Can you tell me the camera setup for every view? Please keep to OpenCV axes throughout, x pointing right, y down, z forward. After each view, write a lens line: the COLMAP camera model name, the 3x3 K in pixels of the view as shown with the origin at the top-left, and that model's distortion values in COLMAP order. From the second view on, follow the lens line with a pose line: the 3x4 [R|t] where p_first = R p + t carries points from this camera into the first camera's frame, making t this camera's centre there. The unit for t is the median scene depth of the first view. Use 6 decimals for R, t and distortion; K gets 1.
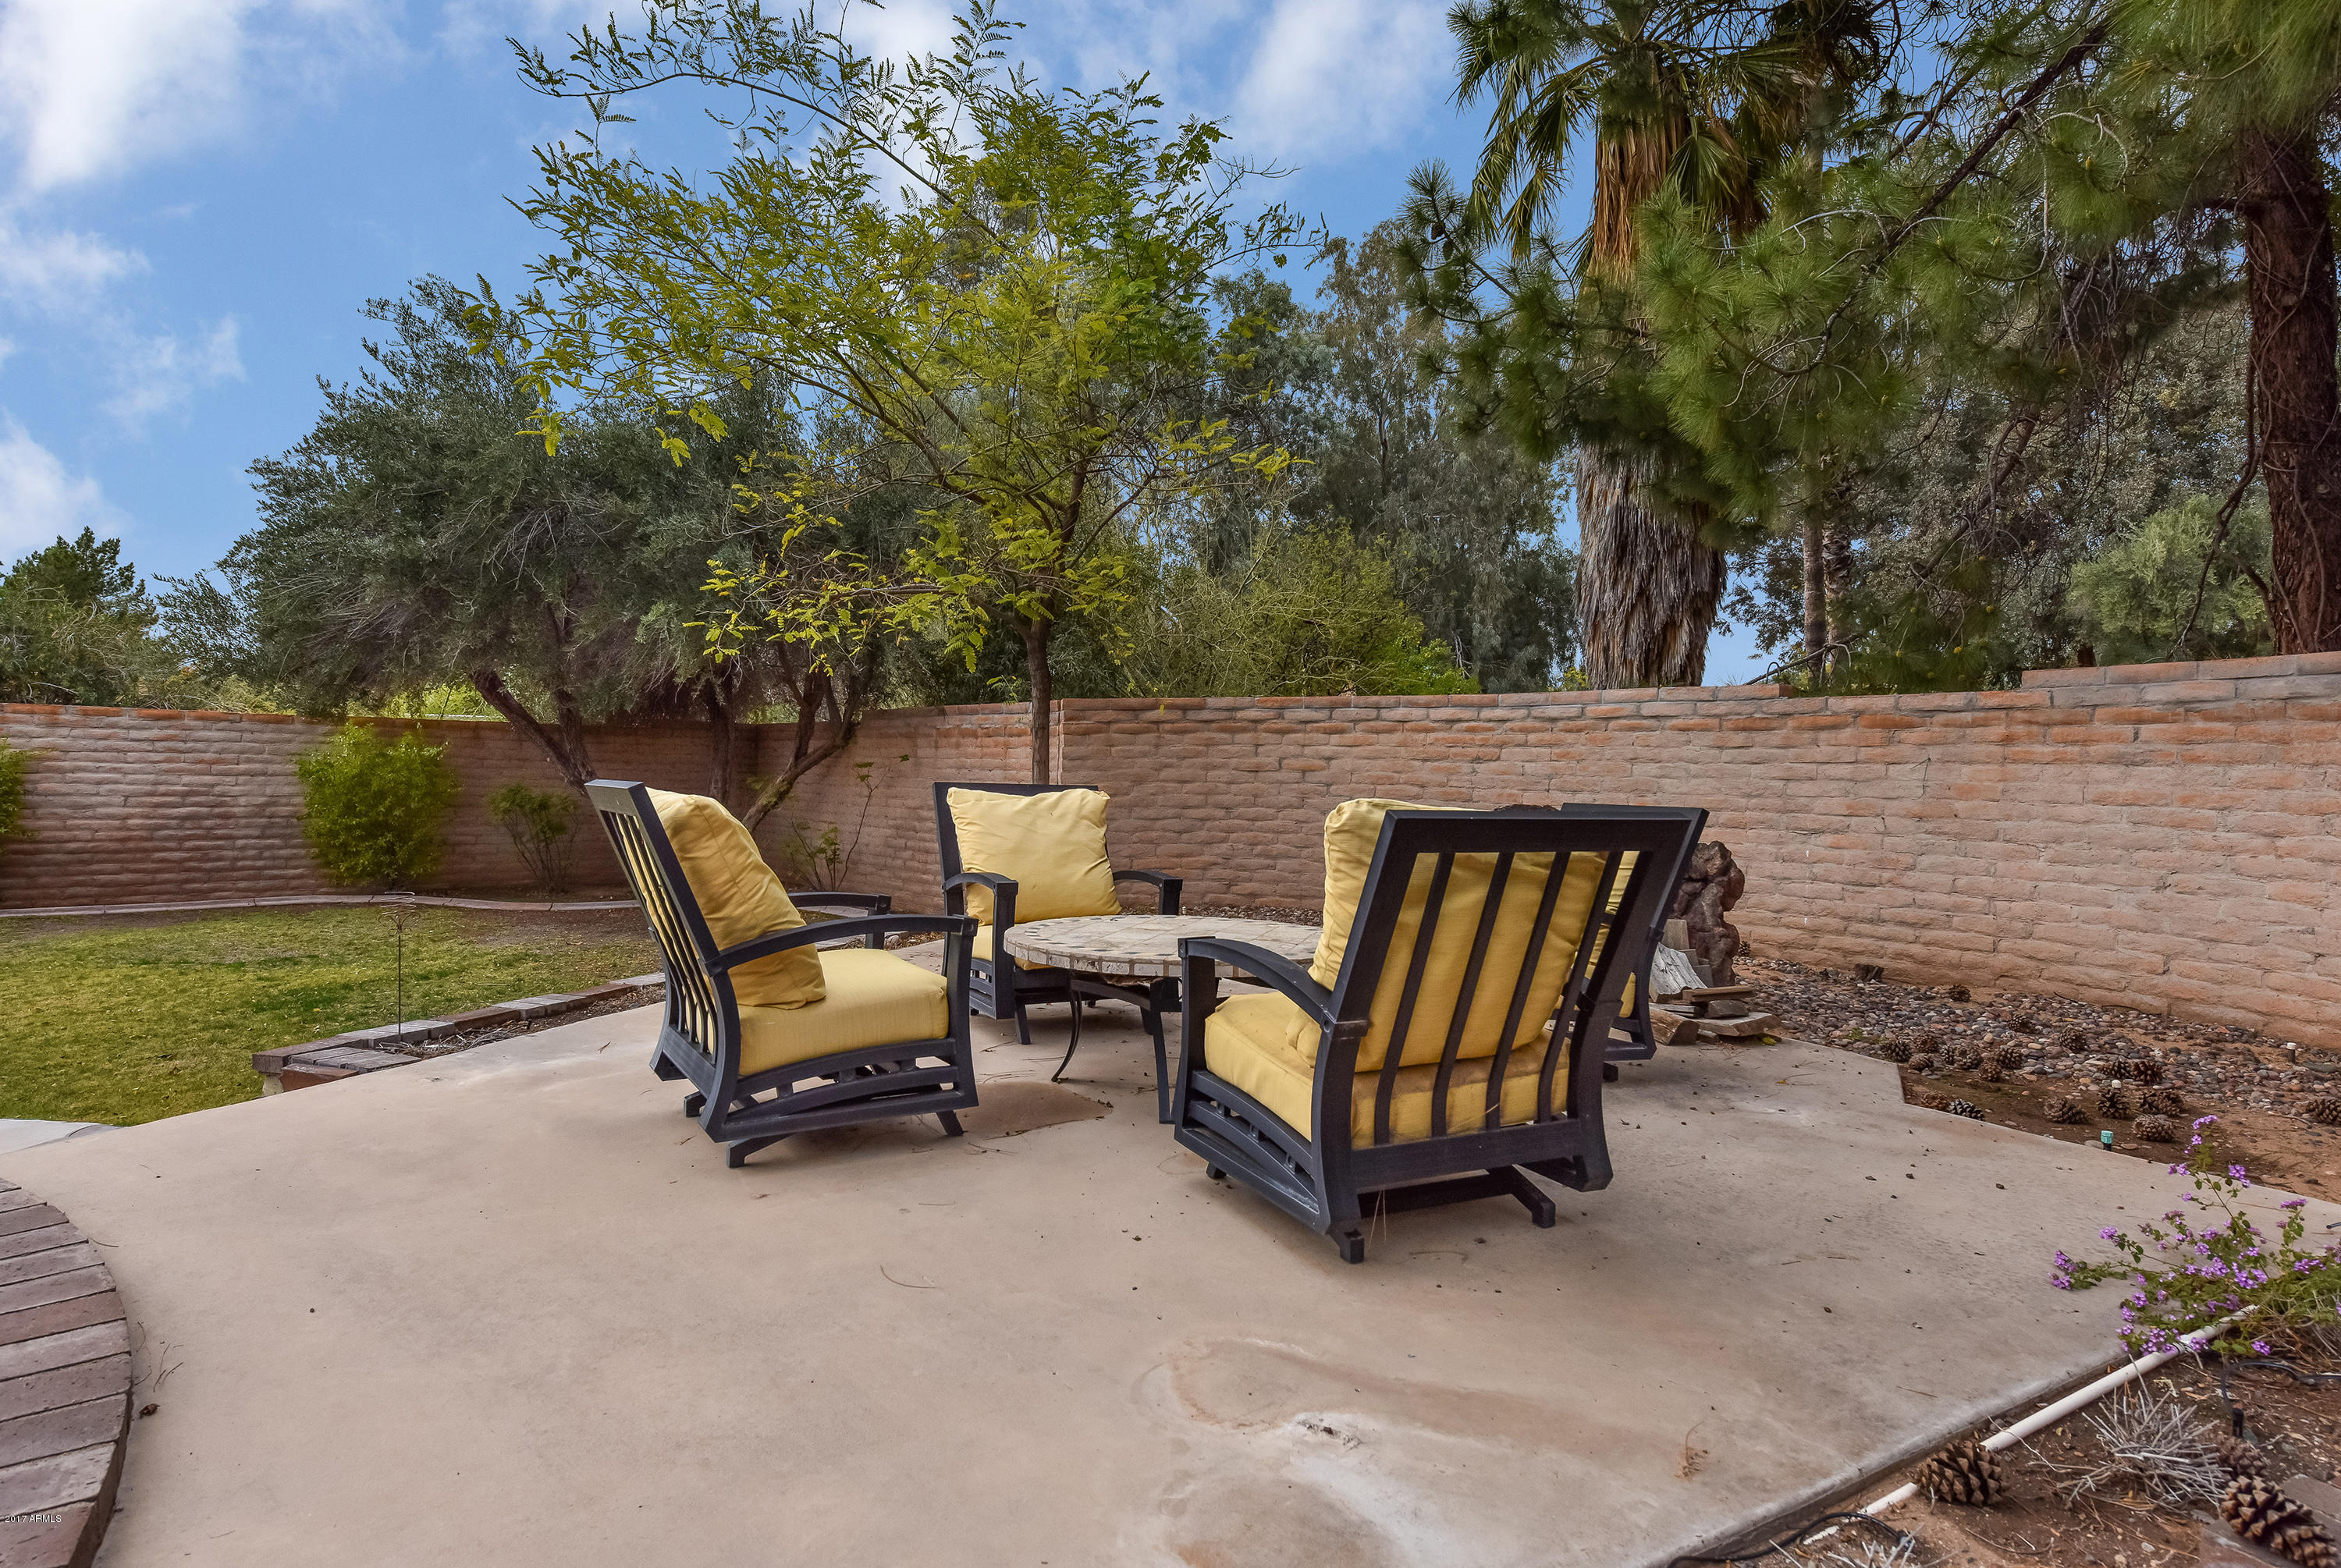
lens RADIAL K [[1282.0, 0, 1165.1], [0, 1282.0, 787.5], [0, 0, 1]] dist [0.001480, 0.000232]
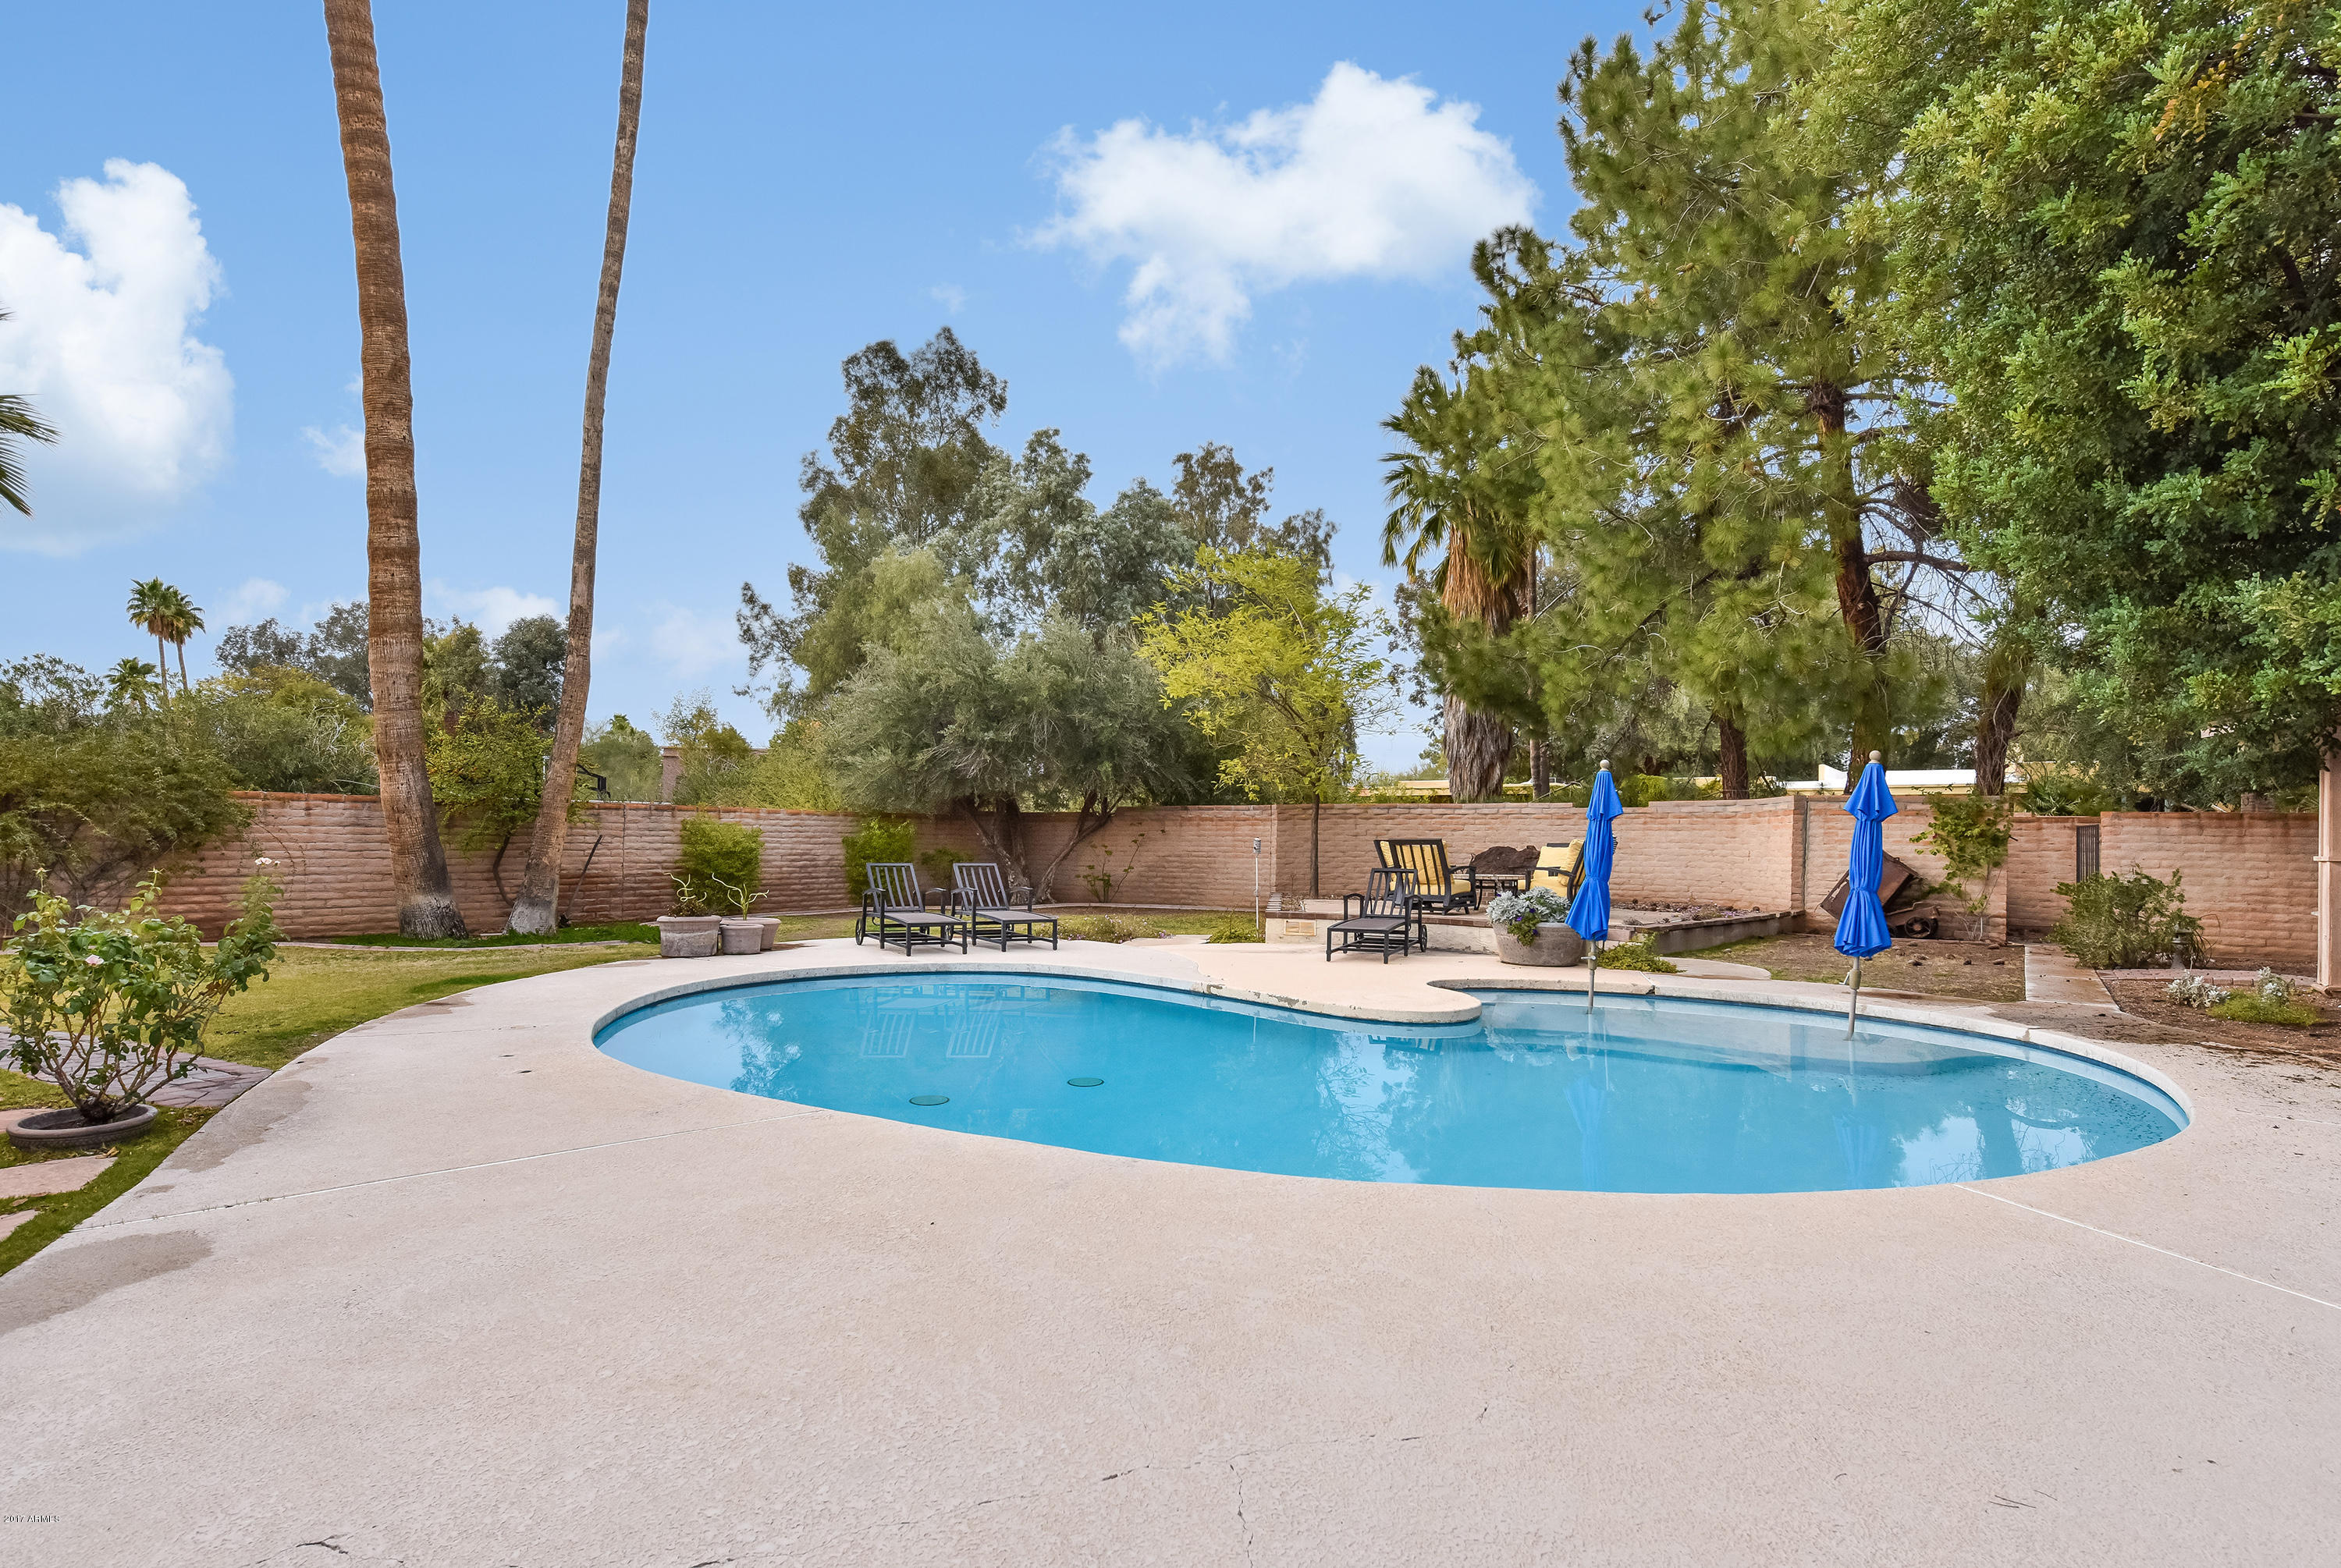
lens RADIAL K [[1211.4, 0, 1239.7], [0, 1211.4, 832.4], [0, 0, 1]] dist [0.000617, -0.002073]
pose [[0.954446, -0.009877, 0.298220, -0.653203], [0.014641, 0.999798, -0.013746, 0.007008], [-0.298024, 0.017487, 0.954398, -0.853971]]
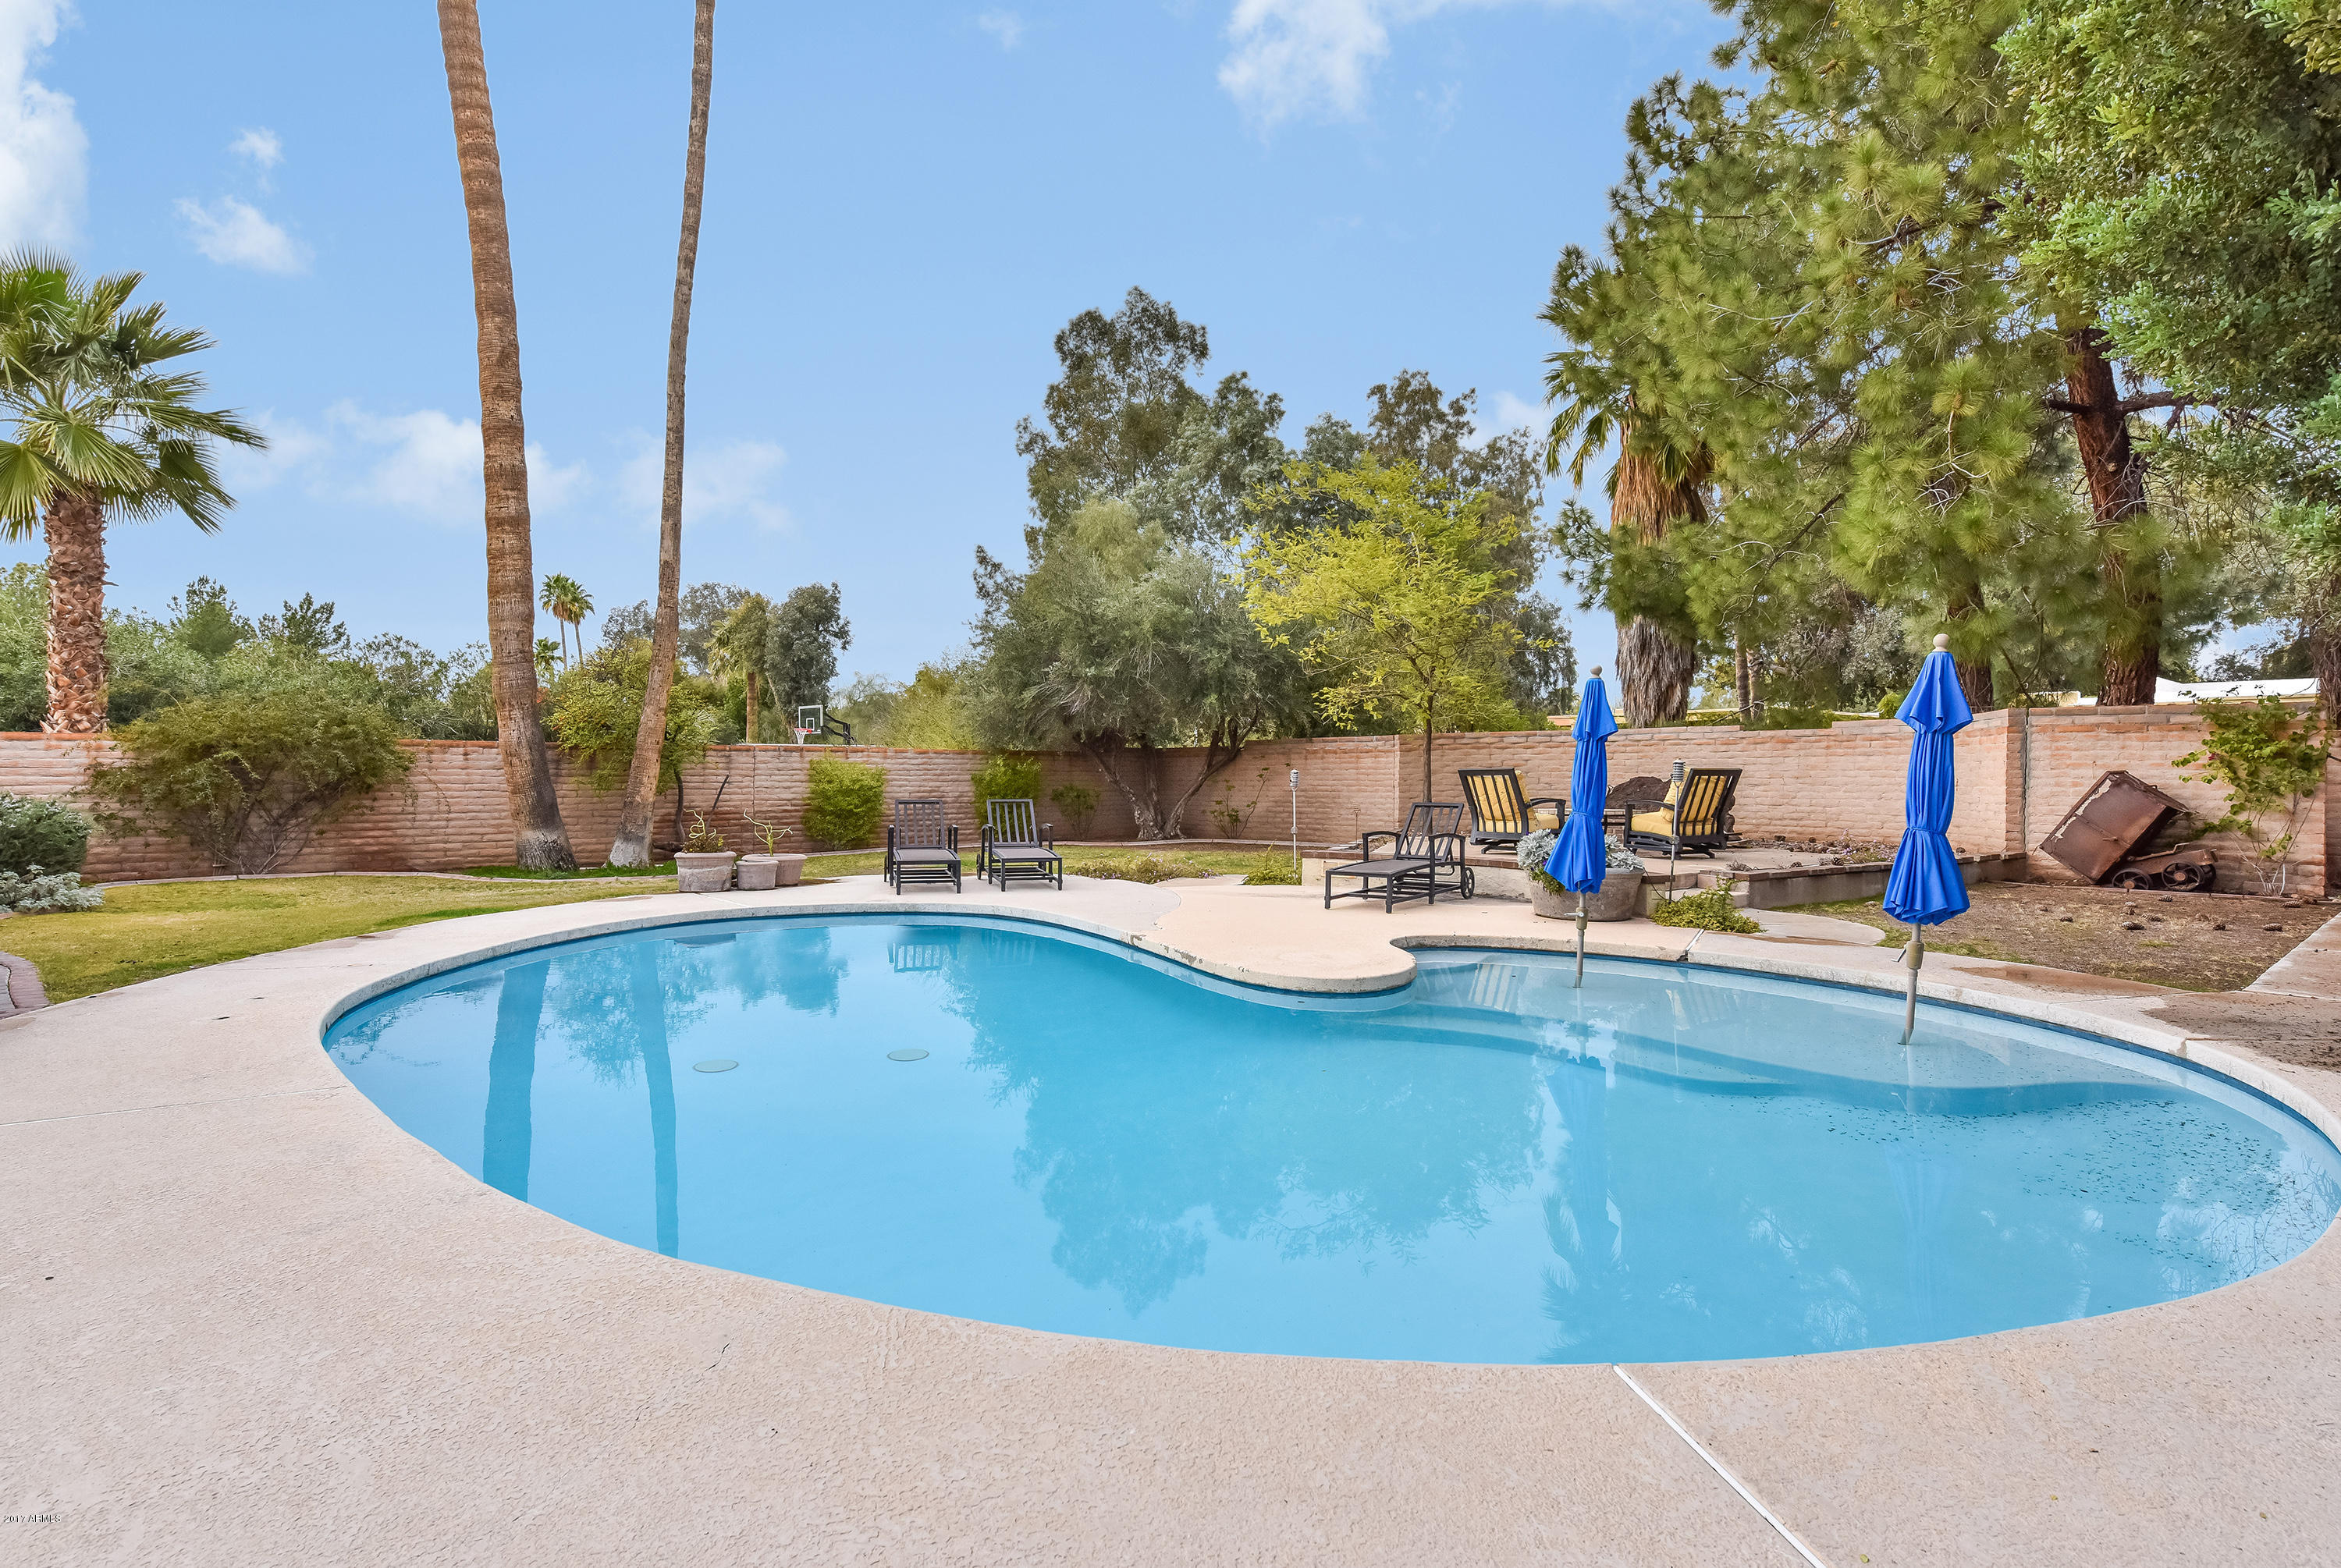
lens RADIAL K [[1169.0, 0, 1169.7], [0, 1169.0, 765.9], [0, 0, 1]] dist [0.001057, -0.001232]
pose [[0.999435, -0.022168, 0.025257, -0.425286], [0.022719, 0.999506, -0.021731, 0.012919], [-0.024763, 0.022292, 0.999445, -0.767255]]
